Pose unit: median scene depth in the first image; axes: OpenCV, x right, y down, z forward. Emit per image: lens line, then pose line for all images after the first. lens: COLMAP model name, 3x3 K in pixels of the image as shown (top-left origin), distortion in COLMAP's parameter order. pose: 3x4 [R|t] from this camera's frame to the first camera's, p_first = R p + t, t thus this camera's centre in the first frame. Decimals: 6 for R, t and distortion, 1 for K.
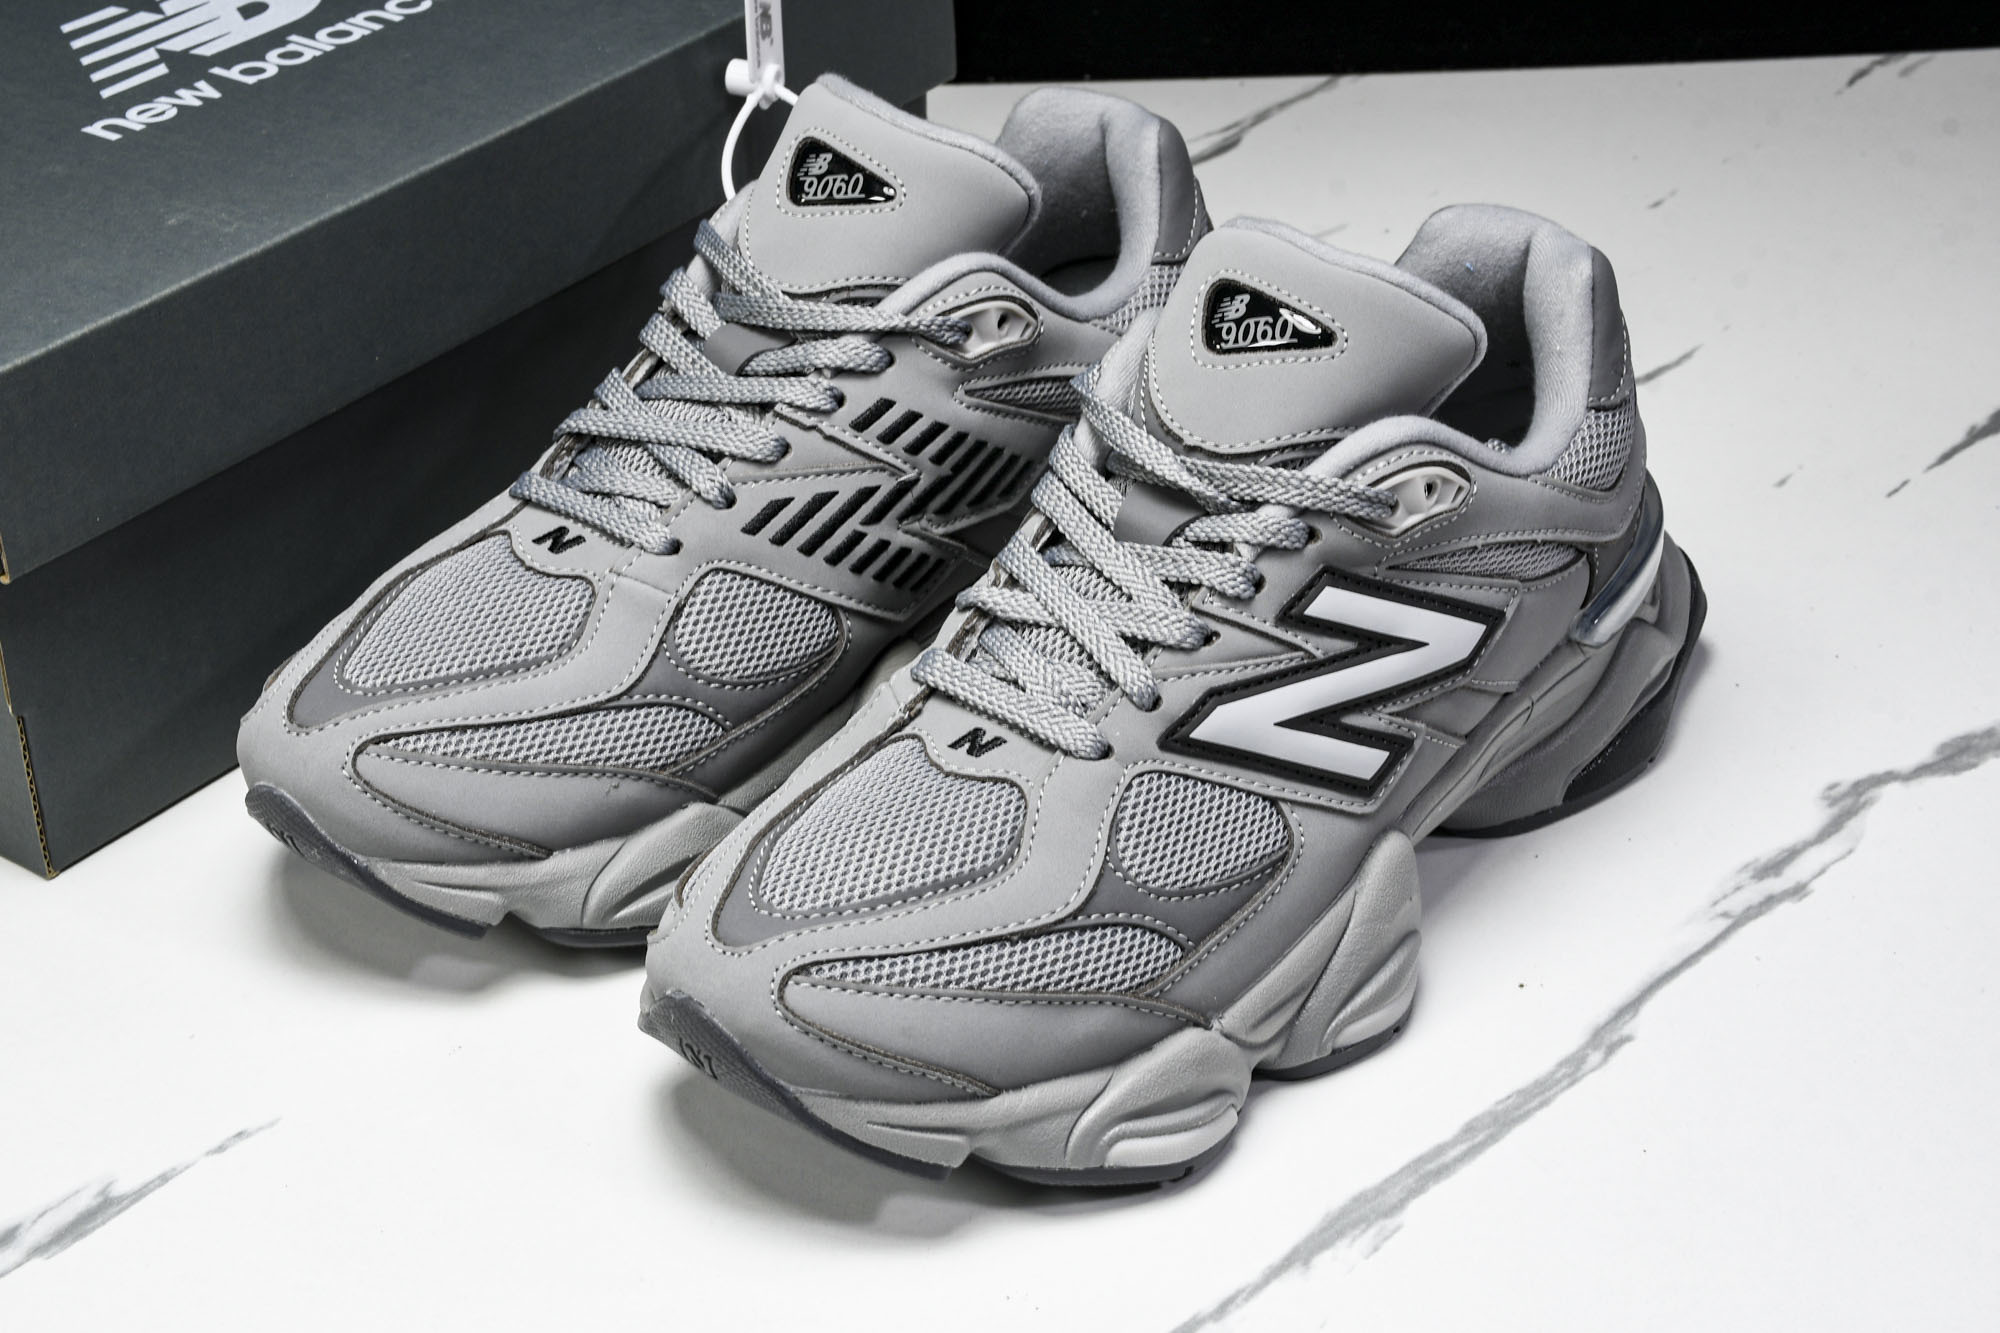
lens RADIAL K [[3545.7, 0, 986.3], [0, 3545.7, 660.7], [0, 0, 1]] dist [0.181498, 0.000000]
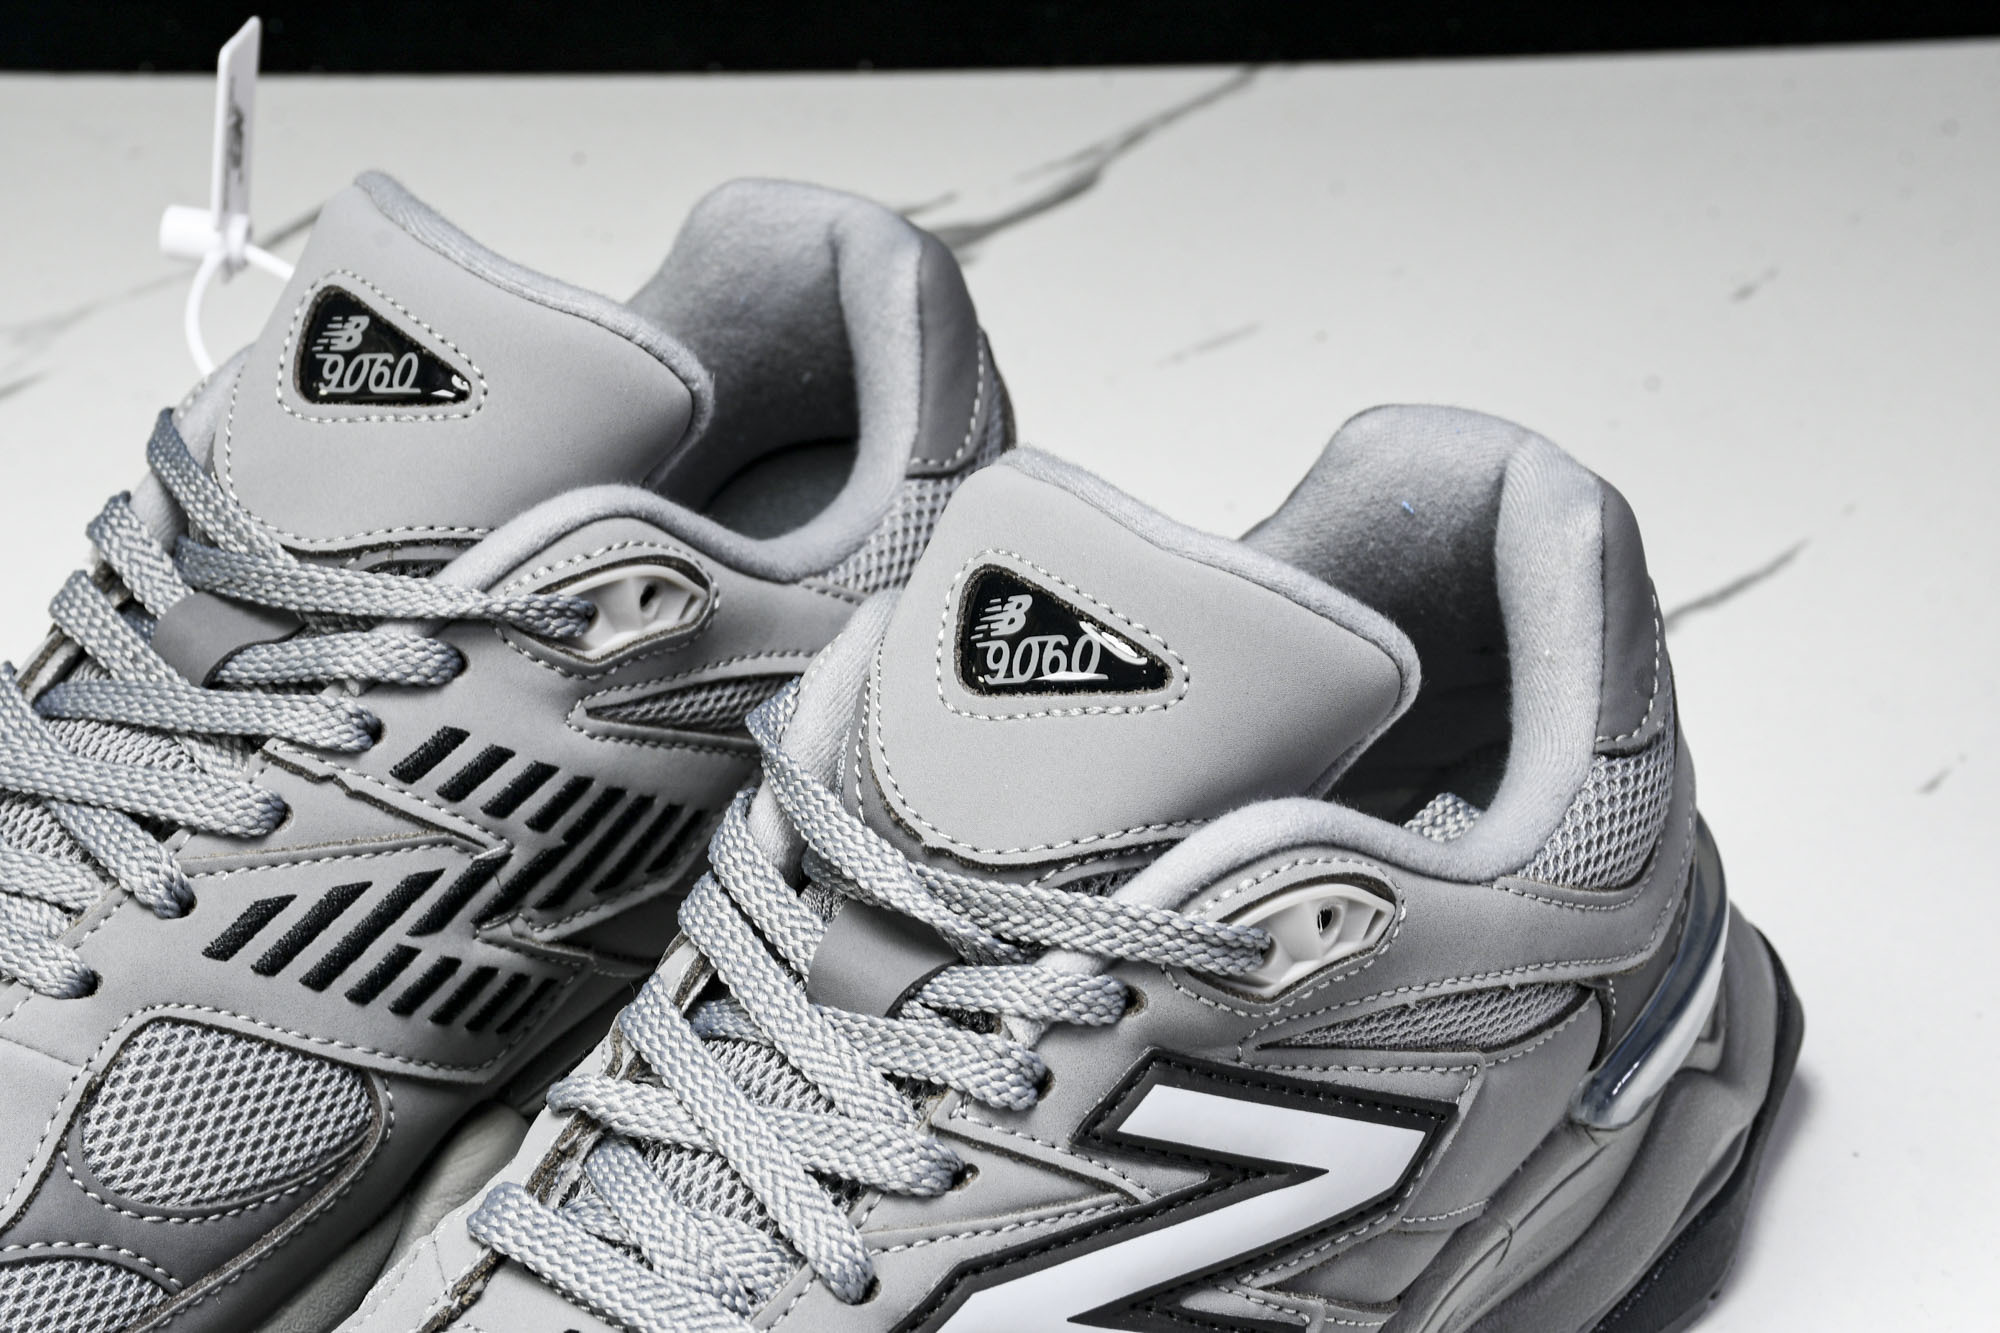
lens RADIAL K [[5090.2, 0, 996.5], [0, 5090.2, 667.8], [0, 0, 1]] dist [0.535220, 0.000000]
pose [[0.999626, 0.000634, 0.027355, 0.044262], [-0.000580, 0.999998, -0.001970, -0.089089], [-0.027356, 0.001953, 0.999624, 0.128790]]
